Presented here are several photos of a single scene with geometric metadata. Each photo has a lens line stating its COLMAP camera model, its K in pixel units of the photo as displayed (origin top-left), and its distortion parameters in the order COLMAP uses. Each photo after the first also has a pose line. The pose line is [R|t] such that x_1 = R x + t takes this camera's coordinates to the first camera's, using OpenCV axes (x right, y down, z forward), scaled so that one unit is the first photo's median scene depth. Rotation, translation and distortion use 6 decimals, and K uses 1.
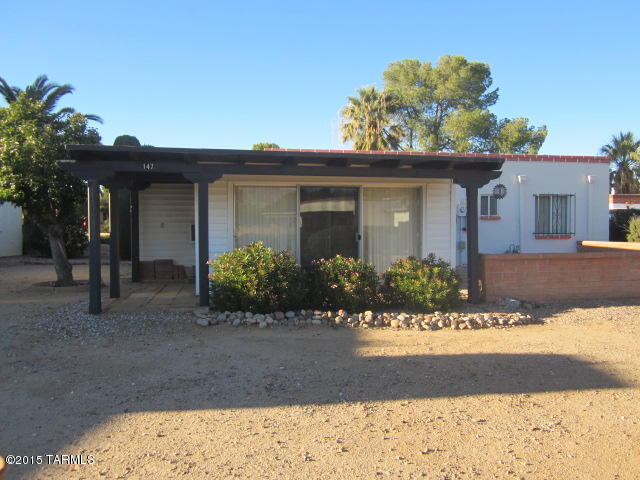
lens RADIAL K [[535.5, 0, 320.0], [0, 535.5, 240.0], [0, 0, 1]] dist [-0.021600, -0.010559]
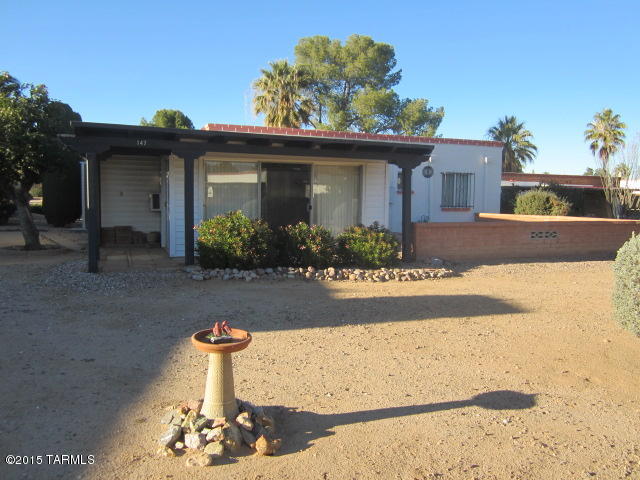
lens RADIAL K [[535.5, 0, 320.0], [0, 535.5, 240.0], [0, 0, 1]] dist [-0.021600, -0.010559]
pose [[0.981286, 0.001036, 0.192553, -0.153308], [-0.011809, 0.998427, 0.054812, 0.001574], [-0.192193, -0.056060, 0.979755, -0.181330]]
